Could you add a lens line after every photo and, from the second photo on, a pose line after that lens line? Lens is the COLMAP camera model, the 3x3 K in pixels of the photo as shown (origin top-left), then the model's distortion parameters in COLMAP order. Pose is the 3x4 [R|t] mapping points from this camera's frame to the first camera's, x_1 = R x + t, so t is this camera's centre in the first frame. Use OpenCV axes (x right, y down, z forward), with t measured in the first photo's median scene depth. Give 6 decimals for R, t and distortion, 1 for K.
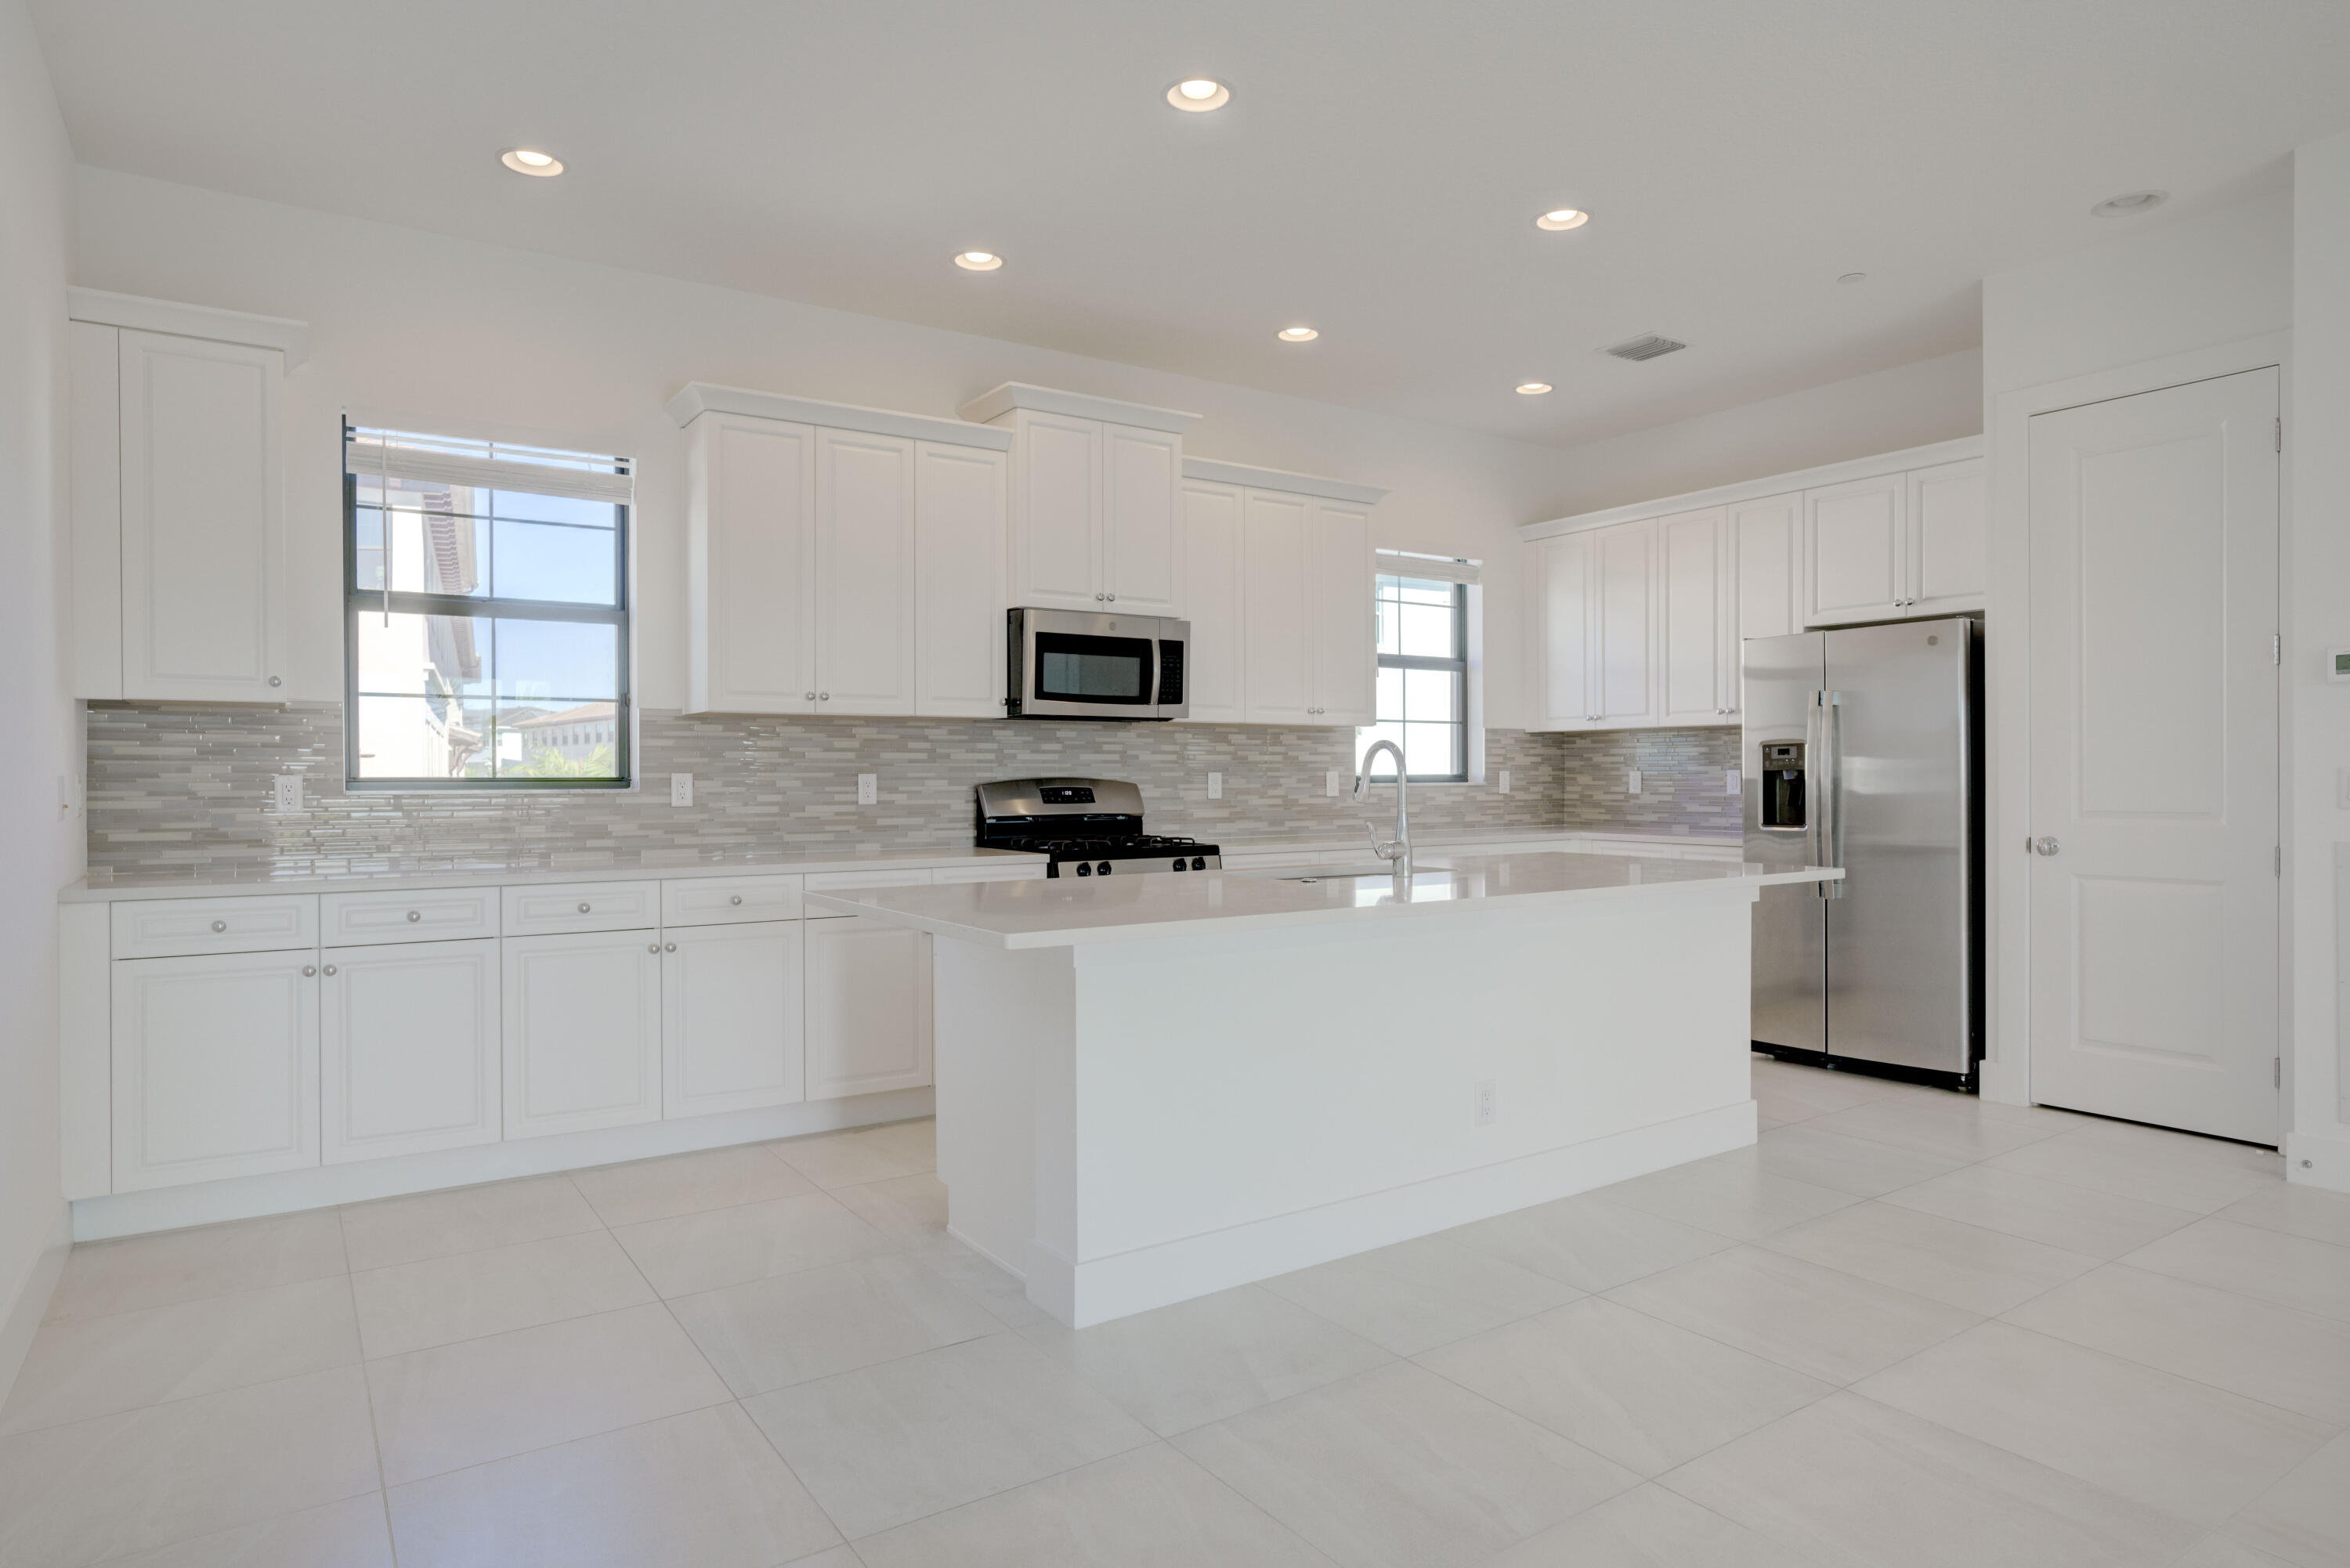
lens RADIAL K [[1331.4, 0, 1128.4], [0, 1331.4, 782.0], [0, 0, 1]] dist [-0.015586, 0.000015]
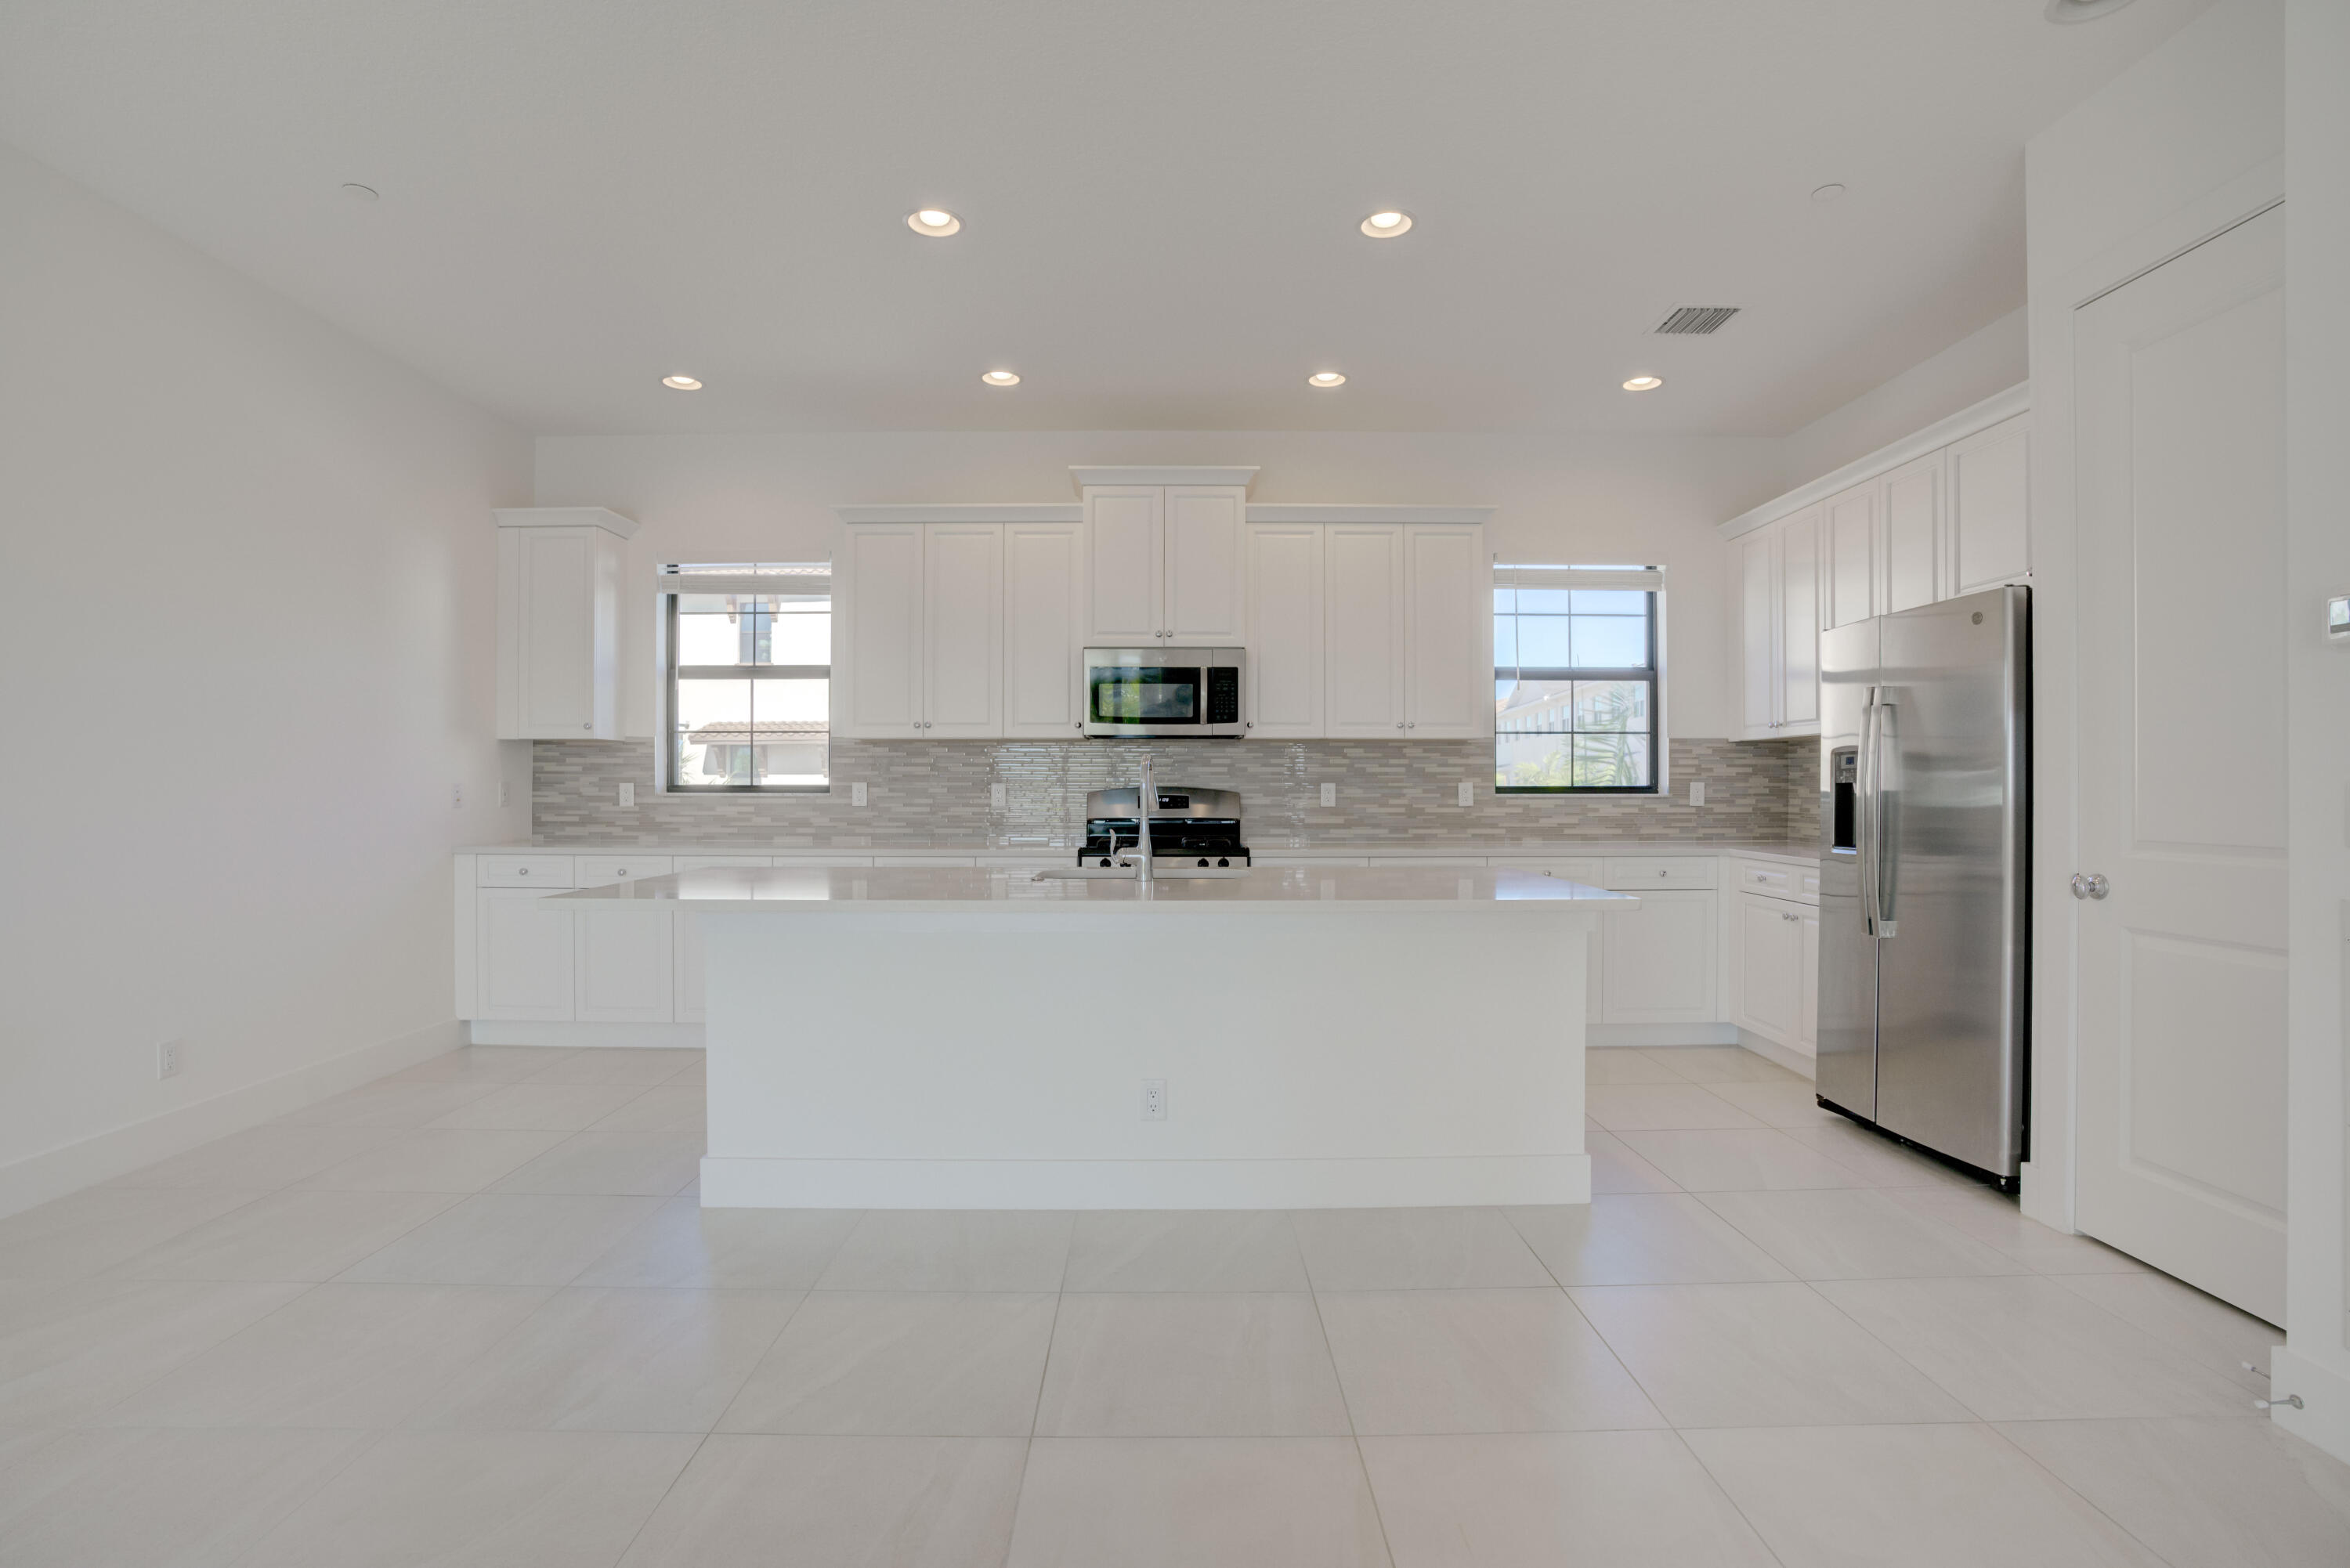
lens RADIAL K [[1052.7, 0, 1163.9], [0, 1052.7, 782.7], [0, 0, 1]] dist [-0.053870, 0.000336]
pose [[0.843945, 0.003024, -0.536421, 0.464324], [-0.006240, 0.999972, -0.004180, -0.003177], [0.536393, 0.006875, 0.843940, 0.208814]]
